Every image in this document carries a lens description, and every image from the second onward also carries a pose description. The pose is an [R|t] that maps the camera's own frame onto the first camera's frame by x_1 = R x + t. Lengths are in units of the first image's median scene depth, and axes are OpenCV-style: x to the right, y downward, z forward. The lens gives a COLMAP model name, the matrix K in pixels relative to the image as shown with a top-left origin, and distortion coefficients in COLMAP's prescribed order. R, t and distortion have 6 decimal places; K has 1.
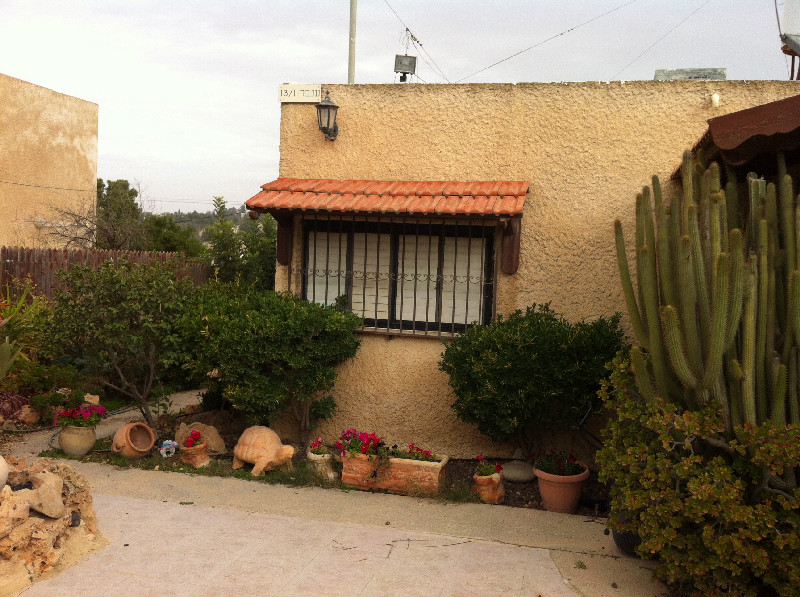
lens RADIAL K [[809.2, 0, 400.3], [0, 809.2, 298.7], [0, 0, 1]] dist [0.000897, 0.000000]
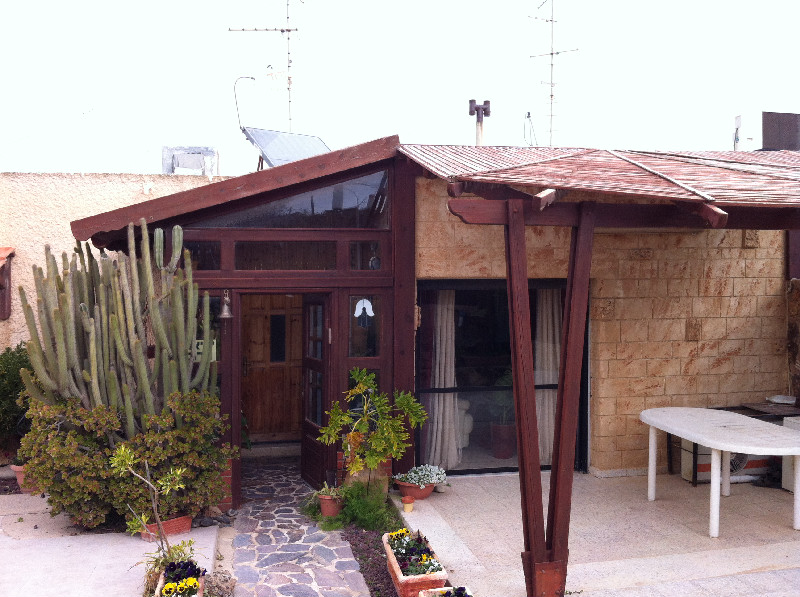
lens RADIAL K [[809.2, 0, 399.2], [0, 809.2, 293.2], [0, 0, 1]] dist [0.000897, 0.000000]
pose [[0.913425, -0.053168, 0.403520, 0.207721], [0.067785, 0.997457, -0.022018, -0.000982], [-0.401323, 0.047464, 0.914706, -0.465232]]
